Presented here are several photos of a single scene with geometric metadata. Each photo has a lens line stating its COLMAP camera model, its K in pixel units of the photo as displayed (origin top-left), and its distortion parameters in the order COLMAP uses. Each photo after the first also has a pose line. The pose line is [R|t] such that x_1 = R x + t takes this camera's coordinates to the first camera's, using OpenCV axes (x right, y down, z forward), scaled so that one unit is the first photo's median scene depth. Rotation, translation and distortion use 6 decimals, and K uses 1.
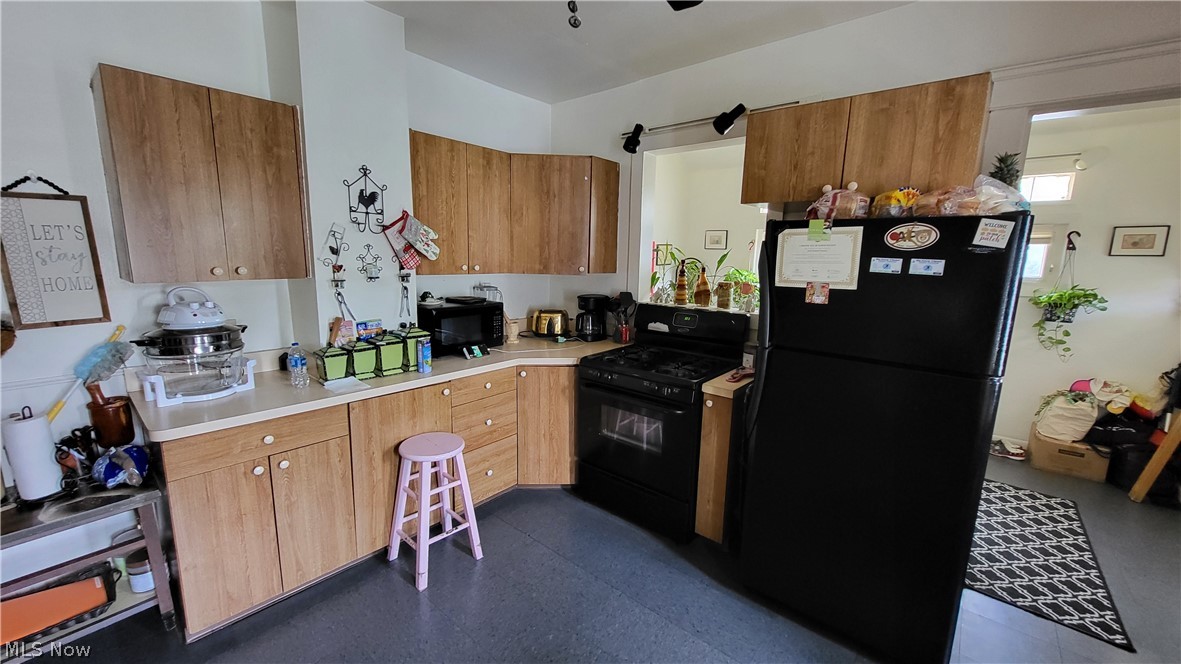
lens RADIAL K [[459.7, 0, 594.7], [0, 459.7, 332.0], [0, 0, 1]] dist [0.008261, 0.000162]
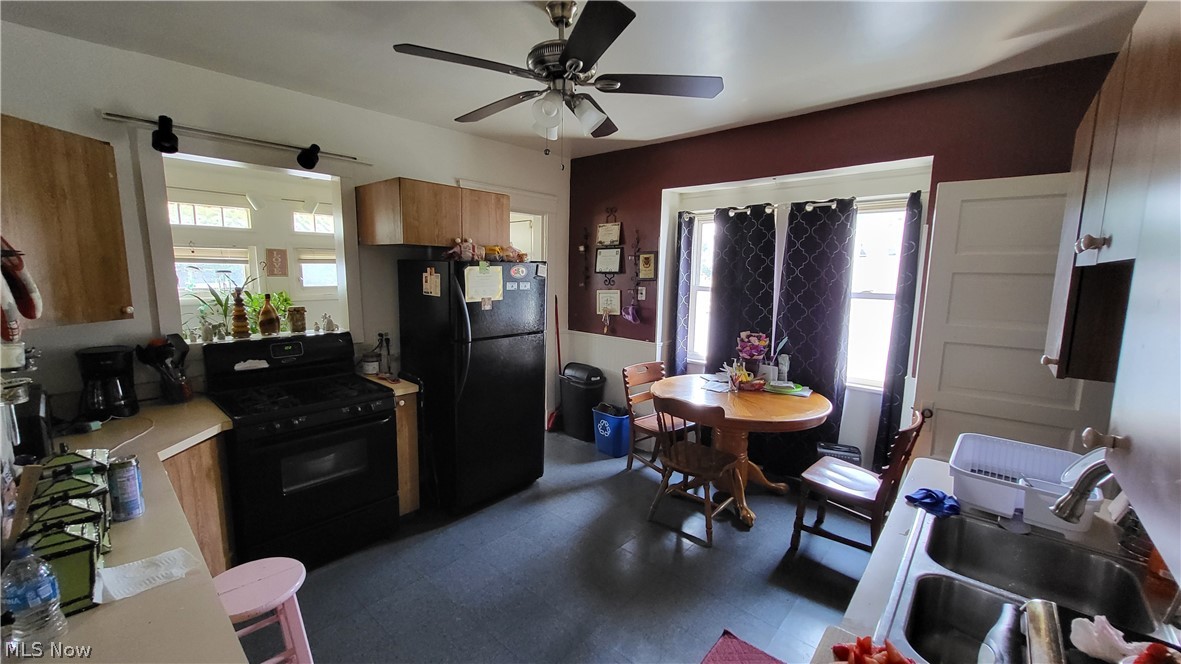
lens RADIAL K [[459.7, 0, 594.8], [0, 459.7, 331.8], [0, 0, 1]] dist [0.008261, 0.000162]
pose [[0.038114, -0.155613, 0.987083, -0.913328], [0.159281, 0.976117, 0.147734, -0.129807], [-0.986497, 0.151593, 0.061990, 0.387542]]
